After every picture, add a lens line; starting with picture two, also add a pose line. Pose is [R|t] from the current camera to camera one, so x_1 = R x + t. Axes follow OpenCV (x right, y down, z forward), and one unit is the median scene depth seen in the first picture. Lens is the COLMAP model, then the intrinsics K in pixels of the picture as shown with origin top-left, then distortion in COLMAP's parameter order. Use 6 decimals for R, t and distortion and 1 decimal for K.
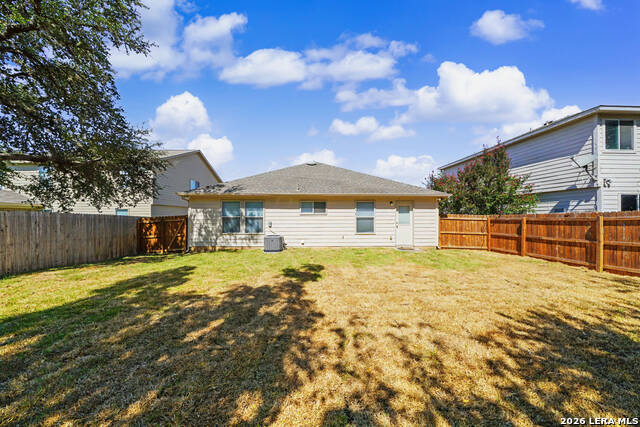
lens RADIAL K [[214.7, 0, 317.3], [0, 214.7, 214.1], [0, 0, 1]] dist [-0.008433, 0.000173]
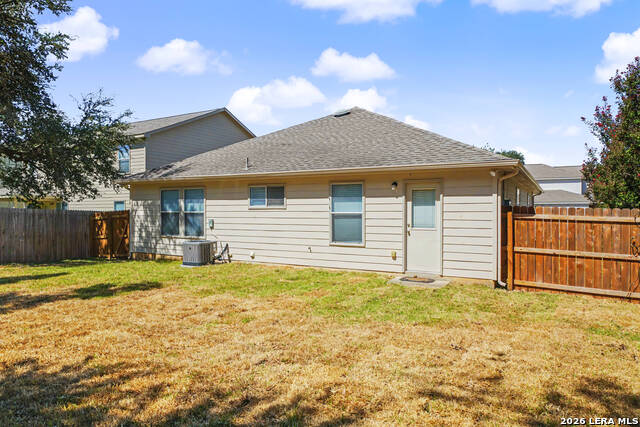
lens RADIAL K [[424.7, 0, 317.0], [0, 424.7, 213.3], [0, 0, 1]] dist [-0.007804, 0.000767]
pose [[0.859998, 0.004023, -0.510282, 0.698883], [0.004979, 0.999855, 0.016274, -0.003211], [0.510274, -0.016537, 0.859853, 0.070823]]
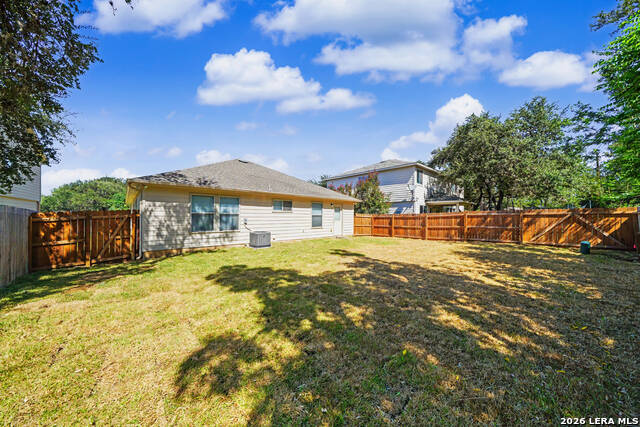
lens RADIAL K [[214.7, 0, 313.5], [0, 214.7, 215.5], [0, 0, 1]] dist [-0.008433, 0.000173]
pose [[0.763169, 0.007222, 0.646158, -0.623446], [-0.013806, 0.999892, 0.005130, 0.011799], [-0.646051, -0.012836, 0.763186, 0.041053]]
